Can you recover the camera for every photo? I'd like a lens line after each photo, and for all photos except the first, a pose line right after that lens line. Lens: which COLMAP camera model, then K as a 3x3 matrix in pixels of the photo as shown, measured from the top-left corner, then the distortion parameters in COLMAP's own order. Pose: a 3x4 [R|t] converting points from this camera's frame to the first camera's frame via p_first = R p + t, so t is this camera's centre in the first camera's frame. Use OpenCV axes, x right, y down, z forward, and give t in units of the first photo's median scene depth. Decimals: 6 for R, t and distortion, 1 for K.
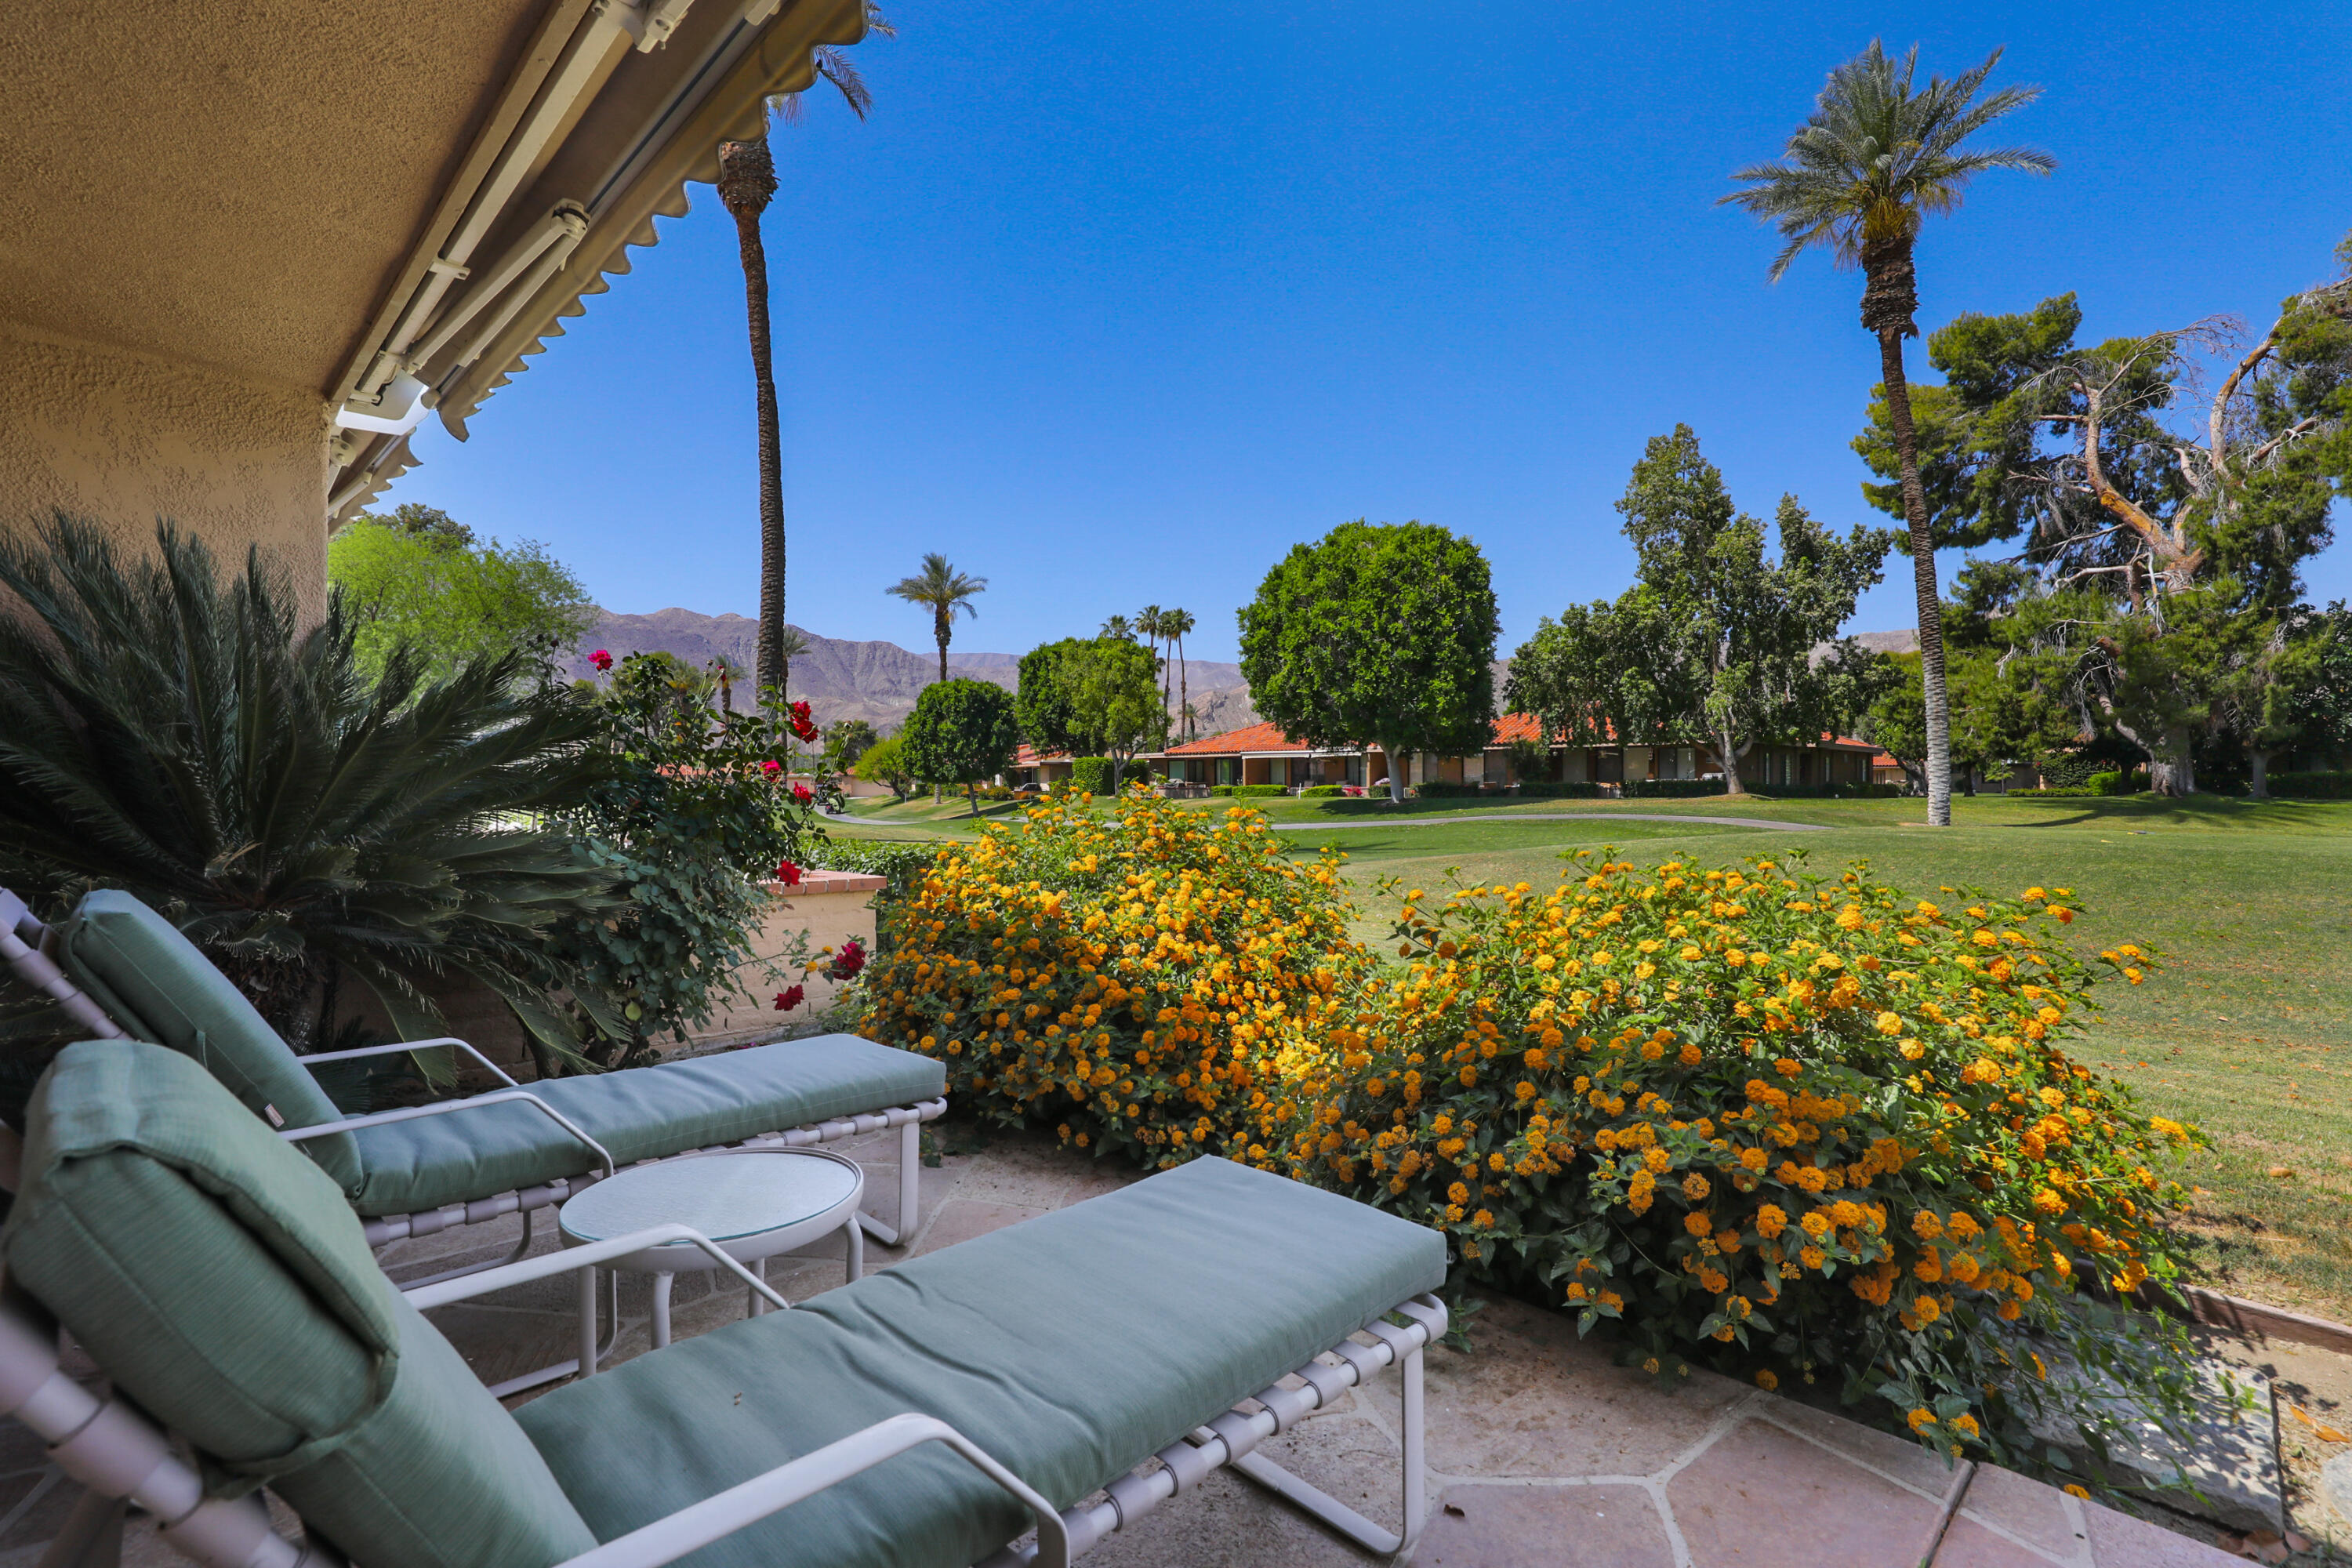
lens RADIAL K [[1093.3, 0, 1183.2], [0, 1093.3, 796.1], [0, 0, 1]] dist [0.007817, -0.005711]
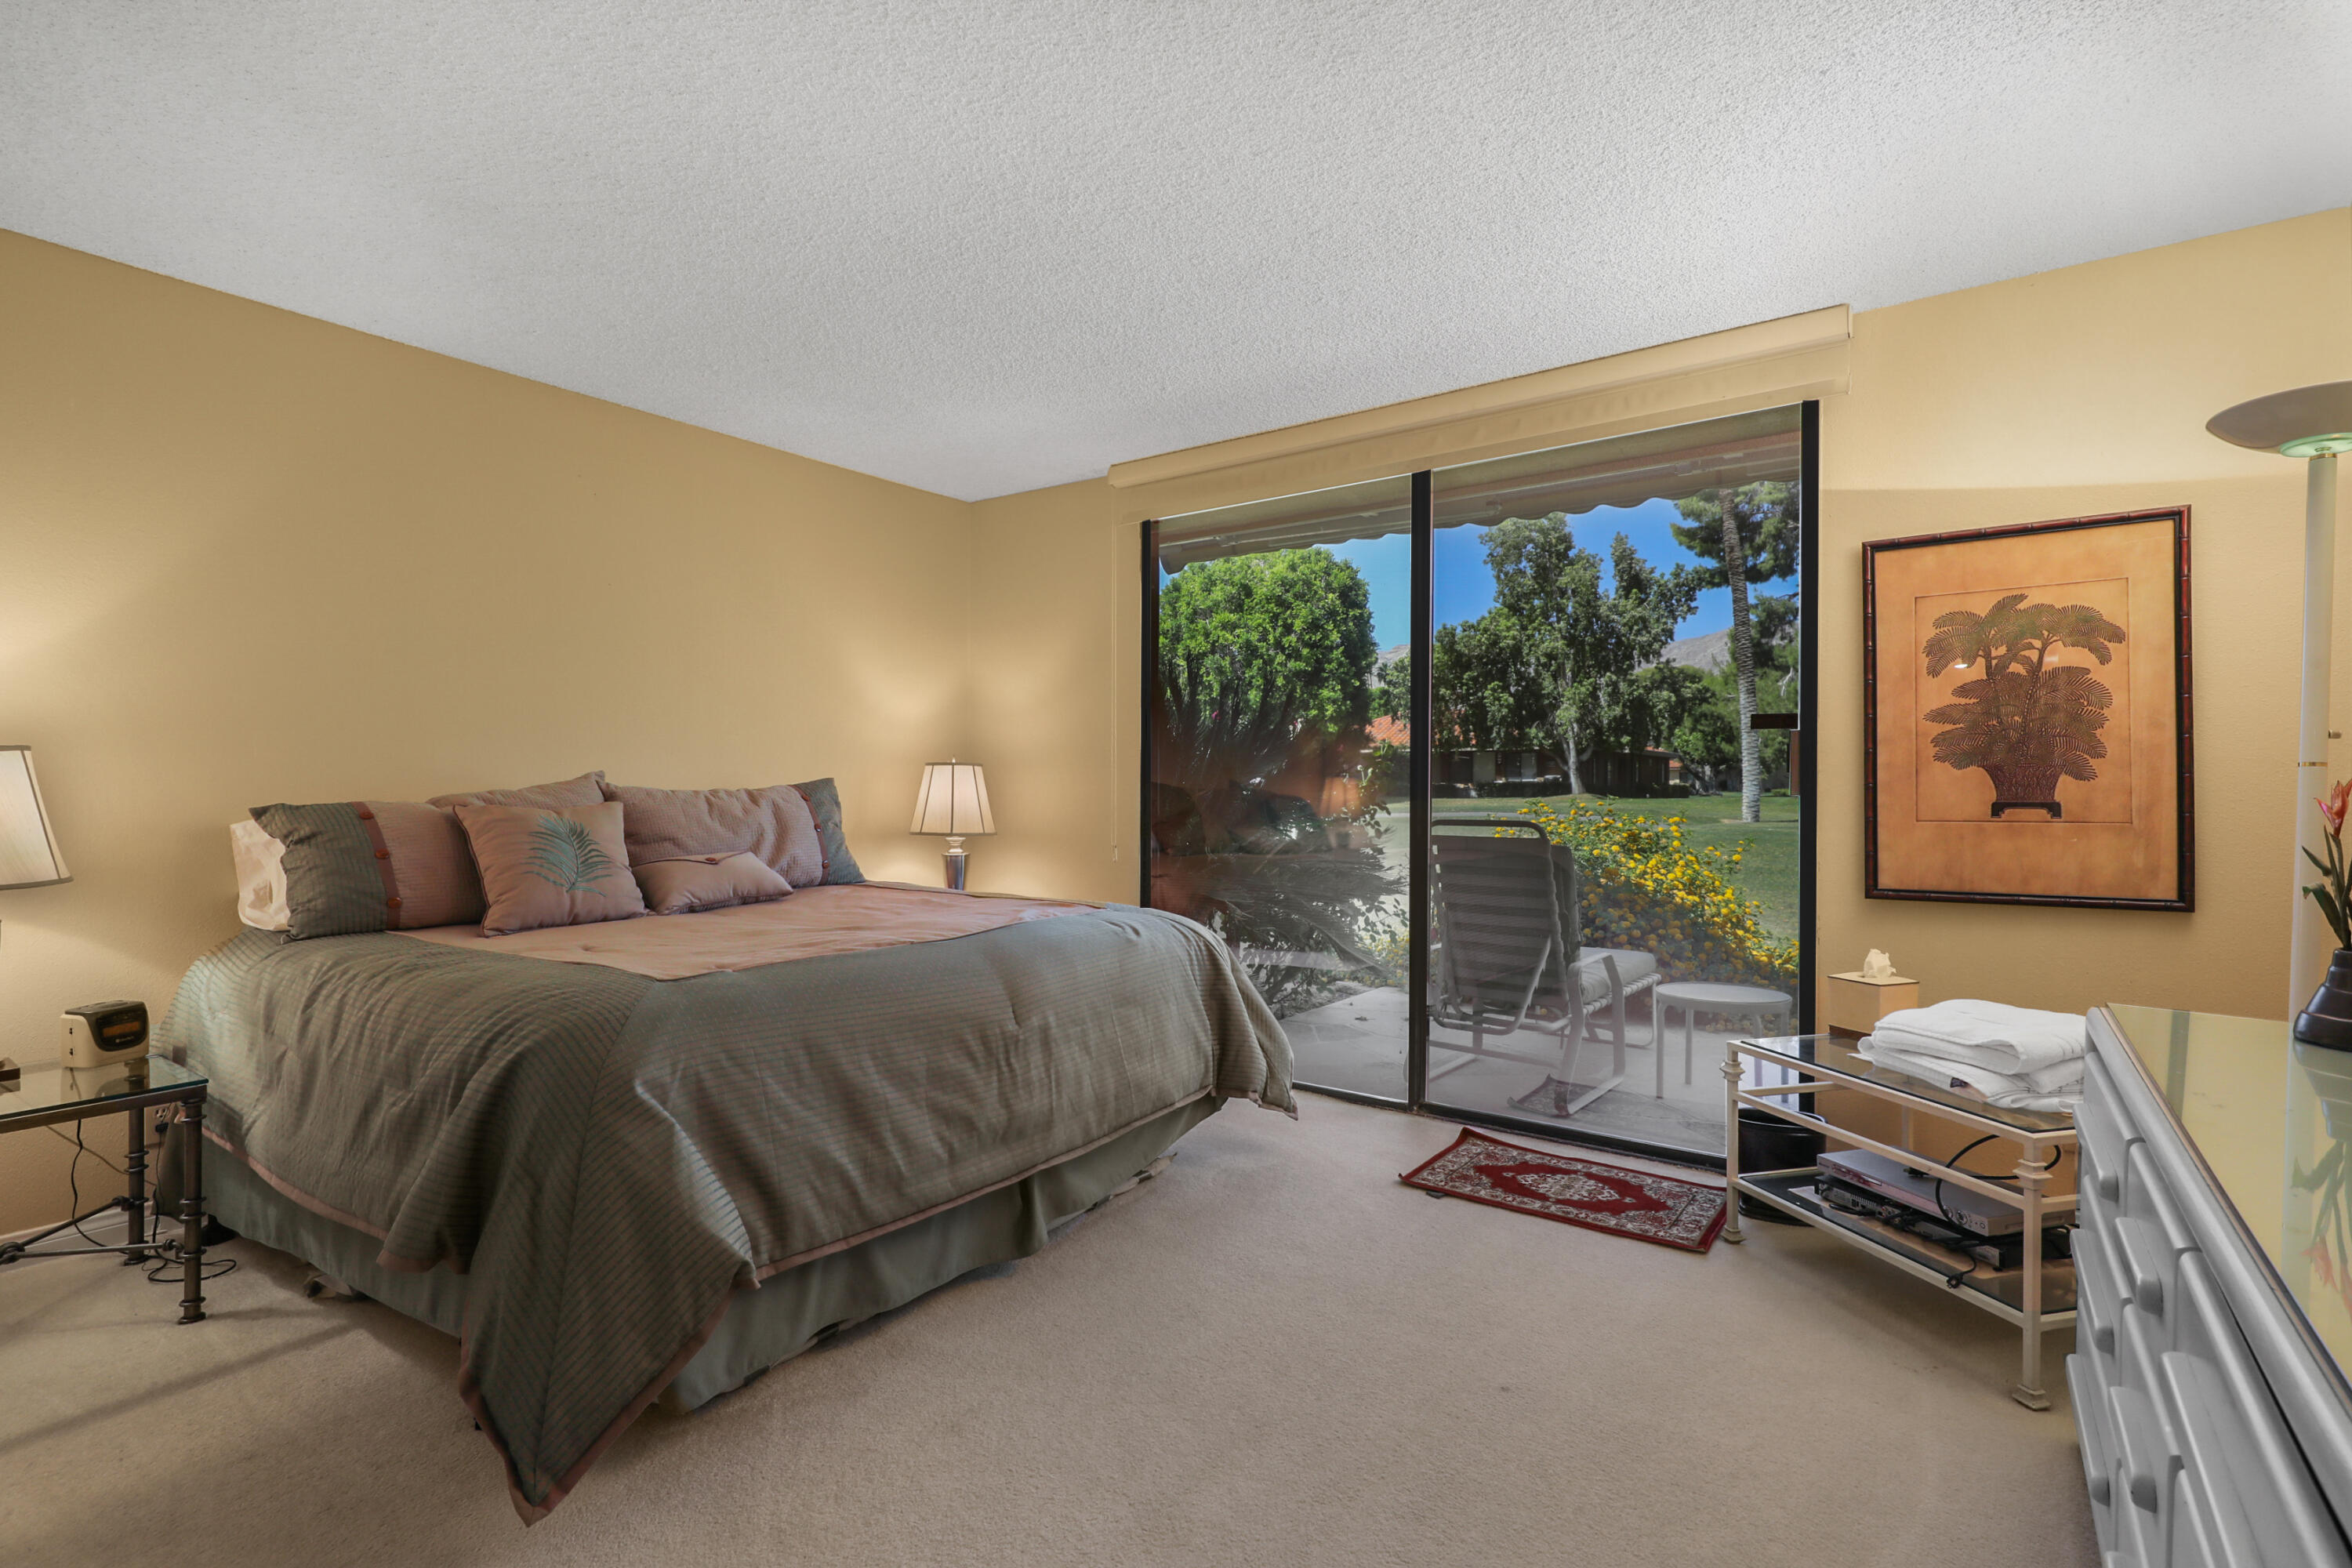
lens RADIAL K [[1093.3, 0, 1184.1], [0, 1093.3, 792.2], [0, 0, 1]] dist [0.007817, -0.005711]
pose [[0.985363, 0.001358, 0.170463, -0.094834], [-0.001334, 0.999999, -0.000254, -0.002855], [-0.170464, 0.000023, 0.985364, -0.055767]]
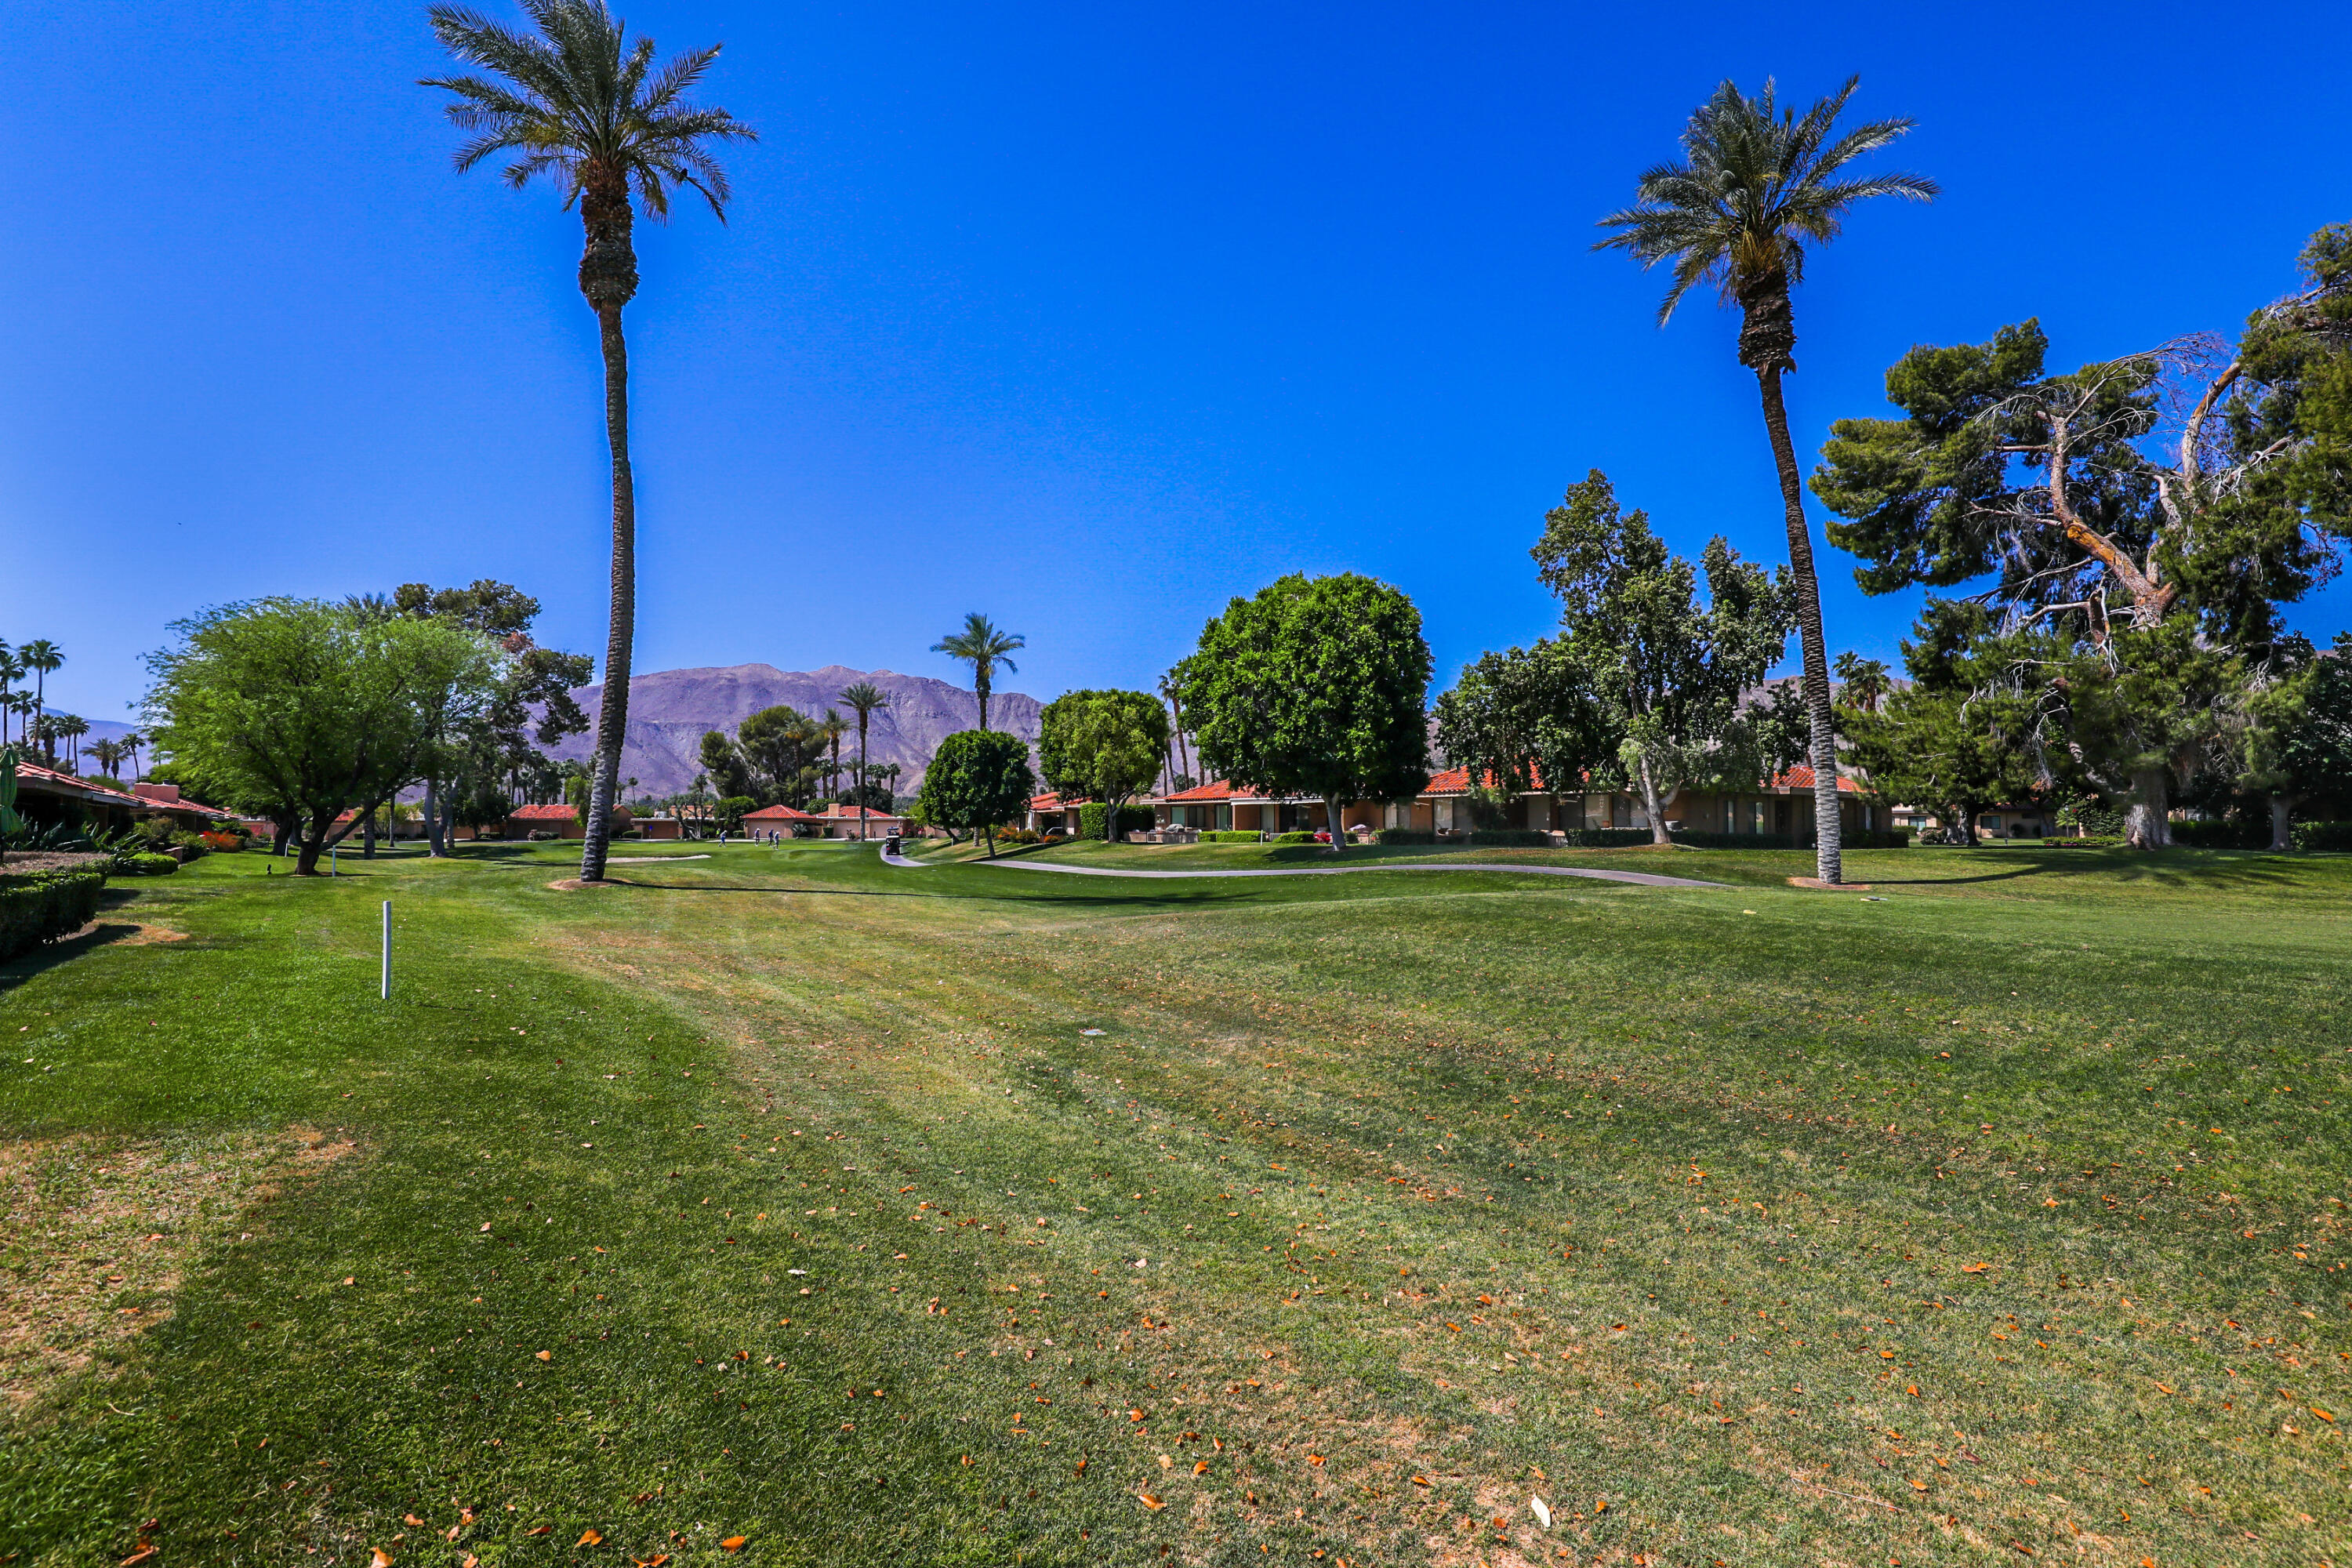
lens RADIAL K [[1035.8, 0, 1186.2], [0, 1035.8, 793.1], [0, 0, 1]] dist [0.002287, -0.002162]
pose [[0.994027, -0.001327, -0.109123, 0.183026], [-0.003245, 0.999124, -0.041711, -0.007149], [0.109083, 0.041816, 0.993153, 0.041661]]
